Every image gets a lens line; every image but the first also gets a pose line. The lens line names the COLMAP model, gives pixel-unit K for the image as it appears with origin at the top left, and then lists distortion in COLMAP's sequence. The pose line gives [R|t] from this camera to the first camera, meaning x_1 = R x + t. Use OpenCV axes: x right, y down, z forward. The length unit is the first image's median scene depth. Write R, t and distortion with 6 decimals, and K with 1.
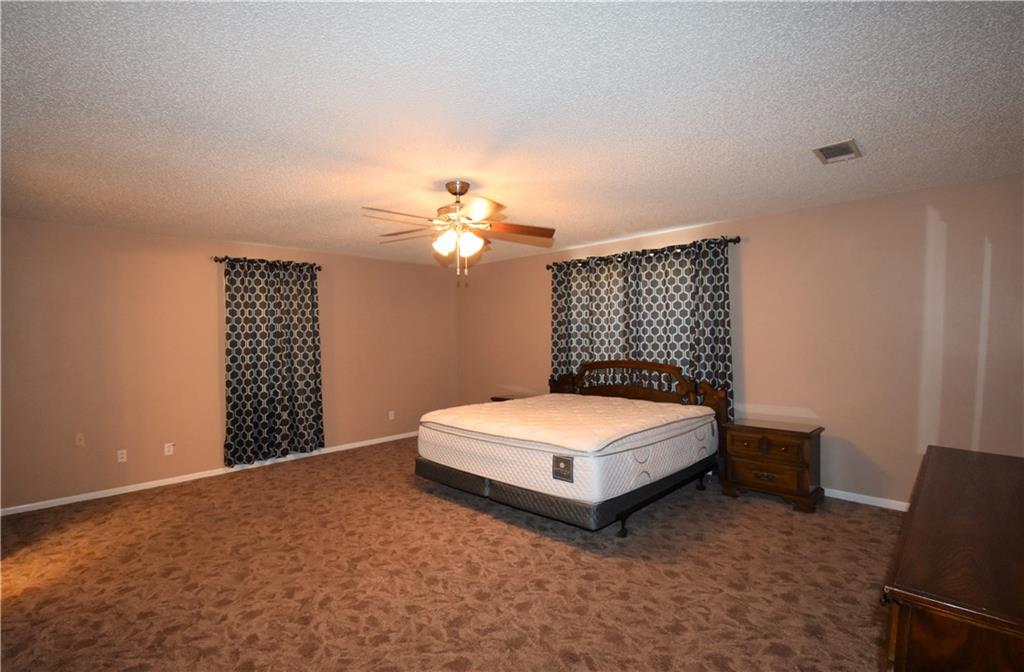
lens RADIAL K [[463.6, 0, 505.7], [0, 463.6, 360.4], [0, 0, 1]] dist [0.000715, -0.014771]
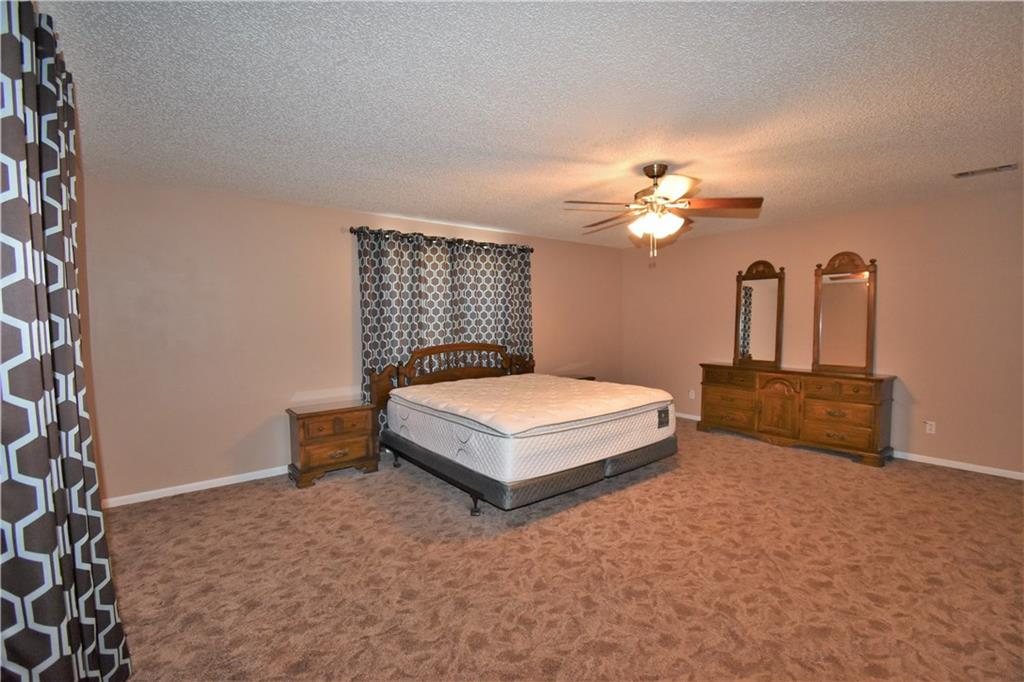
lens RADIAL K [[463.6, 0, 497.8], [0, 463.6, 348.8], [0, 0, 1]] dist [0.000715, -0.014771]
pose [[0.155411, -0.053284, 0.986412, -1.021847], [0.058655, 0.997280, 0.044630, -0.039669], [-0.986107, 0.050922, 0.158114, 1.030098]]
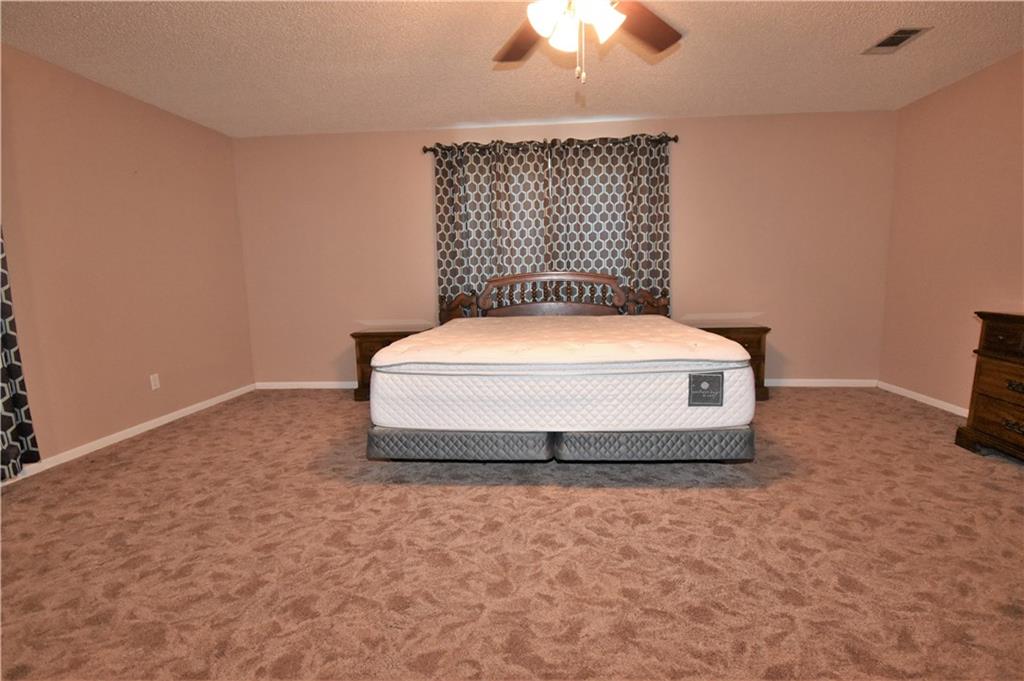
lens RADIAL K [[463.6, 0, 509.0], [0, 463.6, 345.1], [0, 0, 1]] dist [0.000715, -0.014771]
pose [[0.772611, -0.093353, 0.627979, -0.471713], [0.040487, 0.994362, 0.098005, 0.065006], [-0.633588, -0.050295, 0.772034, 0.526121]]
